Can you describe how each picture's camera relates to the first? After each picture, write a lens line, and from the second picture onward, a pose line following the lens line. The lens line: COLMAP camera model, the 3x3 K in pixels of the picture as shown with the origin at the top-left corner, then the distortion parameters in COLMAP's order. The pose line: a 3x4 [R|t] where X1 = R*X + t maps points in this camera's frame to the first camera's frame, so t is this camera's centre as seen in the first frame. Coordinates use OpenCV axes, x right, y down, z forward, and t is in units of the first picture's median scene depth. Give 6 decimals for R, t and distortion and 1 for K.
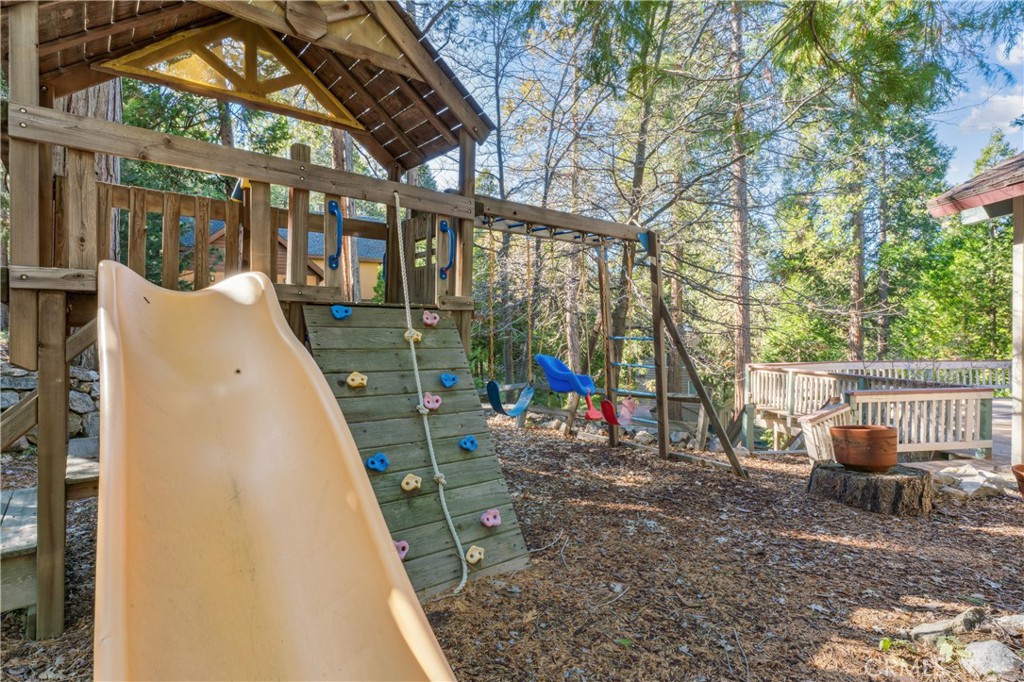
lens RADIAL K [[516.0, 0, 512.0], [0, 516.0, 341.0], [0, 0, 1]] dist [-0.003295, 0.000297]
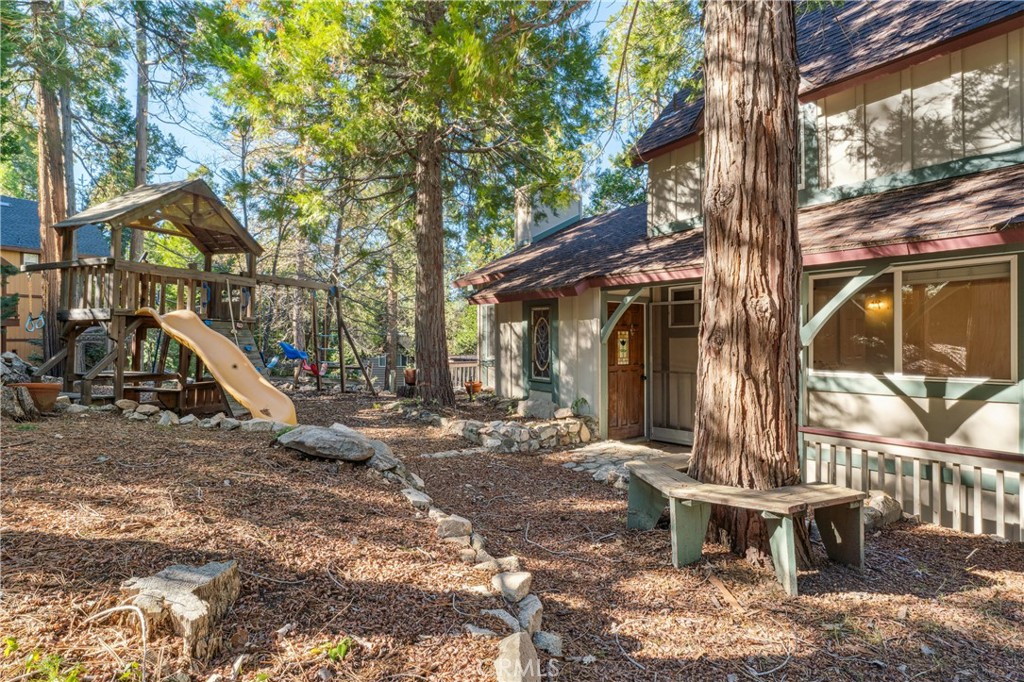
lens RADIAL K [[516.0, 0, 512.0], [0, 516.0, 341.0], [0, 0, 1]] dist [-0.003295, 0.000297]
pose [[0.873845, 0.007636, 0.486145, -0.036315], [-0.003447, 0.999949, -0.009510, 0.009349], [-0.486193, 0.006635, 0.873826, -0.331488]]
